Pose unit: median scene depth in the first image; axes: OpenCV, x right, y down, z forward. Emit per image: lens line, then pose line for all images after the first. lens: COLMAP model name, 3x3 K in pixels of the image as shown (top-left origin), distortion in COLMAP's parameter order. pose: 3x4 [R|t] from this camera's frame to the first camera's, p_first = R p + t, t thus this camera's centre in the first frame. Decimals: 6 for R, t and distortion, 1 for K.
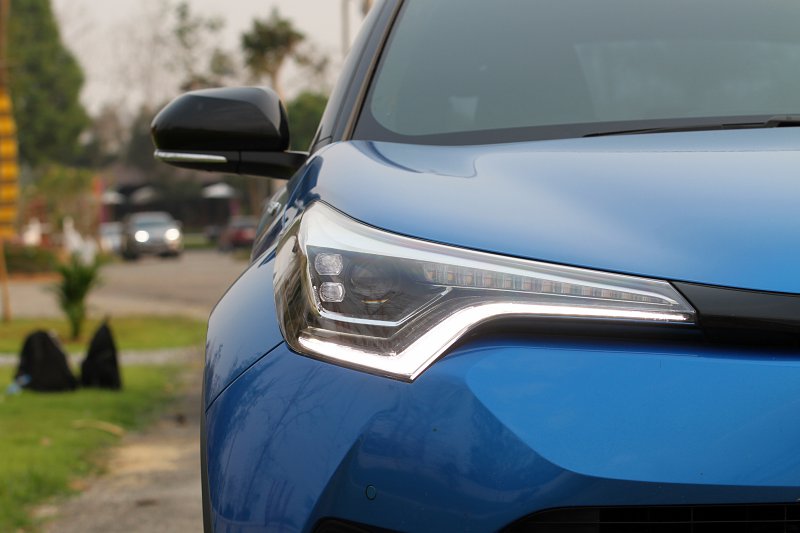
lens RADIAL K [[2908.4, 0, 400.0], [0, 2908.4, 266.5], [0, 0, 1]] dist [-0.040079, 0.628347]
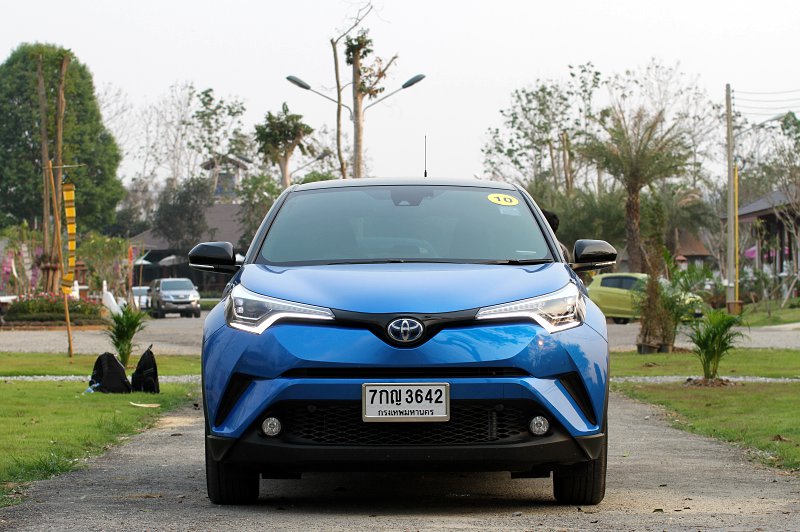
lens RADIAL K [[2637.0, 0, 400.0], [0, 2637.0, 266.0], [0, 0, 1]] dist [-0.671859, -0.708751]
pose [[0.999669, 0.025729, 0.000293, 0.029484], [-0.025715, 0.999374, -0.024279, 0.004936], [-0.000918, 0.024263, 0.999705, -0.381618]]
